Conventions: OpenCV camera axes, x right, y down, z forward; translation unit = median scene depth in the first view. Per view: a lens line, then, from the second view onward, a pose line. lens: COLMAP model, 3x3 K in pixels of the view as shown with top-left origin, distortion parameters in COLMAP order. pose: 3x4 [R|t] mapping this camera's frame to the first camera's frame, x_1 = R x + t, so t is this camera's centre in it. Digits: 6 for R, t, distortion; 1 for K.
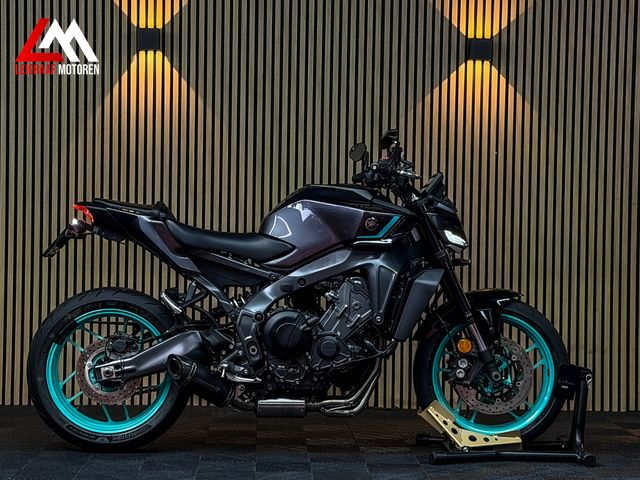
lens RADIAL K [[1406.2, 0, 314.5], [0, 1406.2, 238.6], [0, 0, 1]] dist [0.135342, 0.000000]
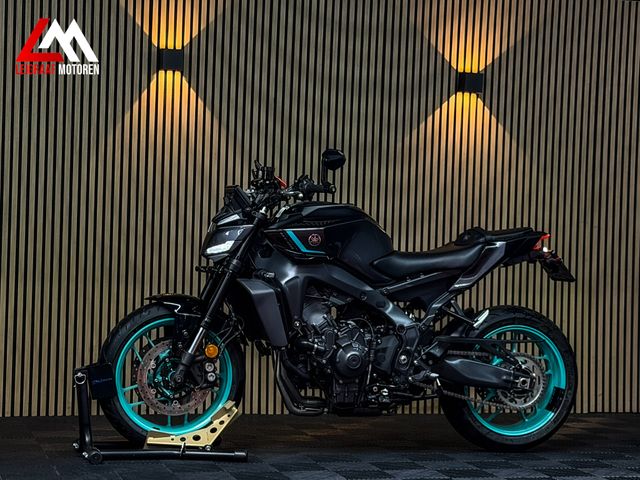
lens RADIAL K [[1406.2, 0, 321.2], [0, 1406.2, 238.6], [0, 0, 1]] dist [0.135342, 0.000000]
pose [[0.969415, 0.014966, 0.244970, -0.325178], [-0.013142, 0.999872, -0.009080, -0.002693], [-0.245075, 0.005583, 0.969488, -0.034881]]
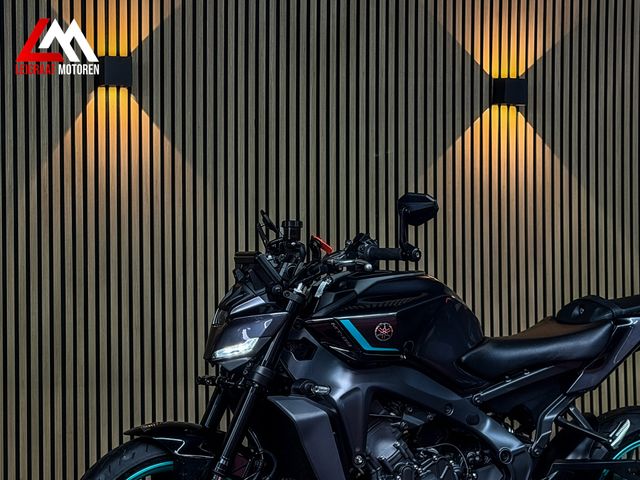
lens RADIAL K [[1418.0, 0, 304.0], [0, 1418.0, 245.9], [0, 0, 1]] dist [0.135056, 0.000000]
pose [[0.944372, -0.019977, 0.328272, -0.336270], [0.028558, 0.999364, -0.021340, -0.038163], [-0.327637, 0.029528, 0.944342, 0.327184]]
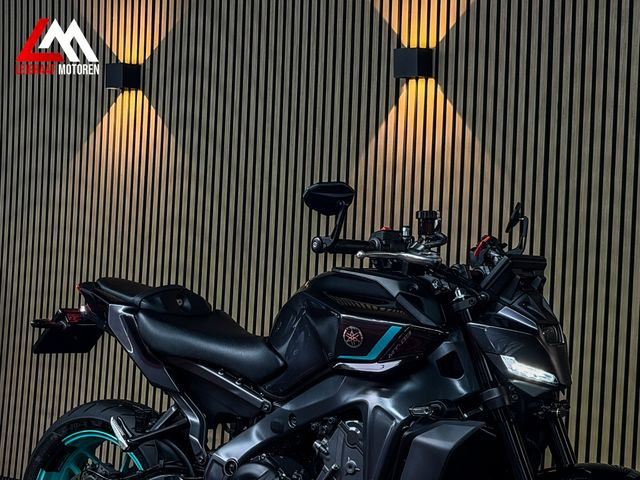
lens RADIAL K [[1406.2, 0, 315.0], [0, 1406.2, 237.0], [0, 0, 1]] dist [0.135342, 0.000000]
pose [[0.772687, 0.017093, -0.634557, 0.393877], [-0.041332, 0.998871, -0.023422, -0.036827], [0.633440, 0.044325, 0.772521, 0.490936]]
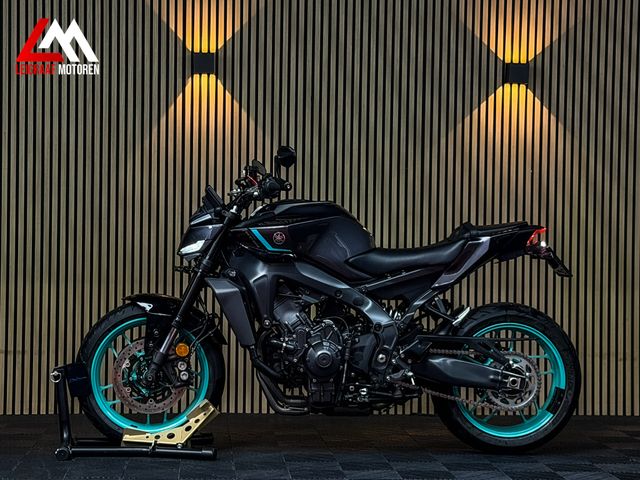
lens RADIAL K [[1406.2, 0, 321.4], [0, 1406.2, 241.8], [0, 0, 1]] dist [0.135342, 0.000000]
pose [[0.998938, -0.002130, 0.046024, -0.097389], [0.002485, 0.999967, -0.007673, -0.000415], [-0.046006, 0.007780, 0.998911, -0.059675]]
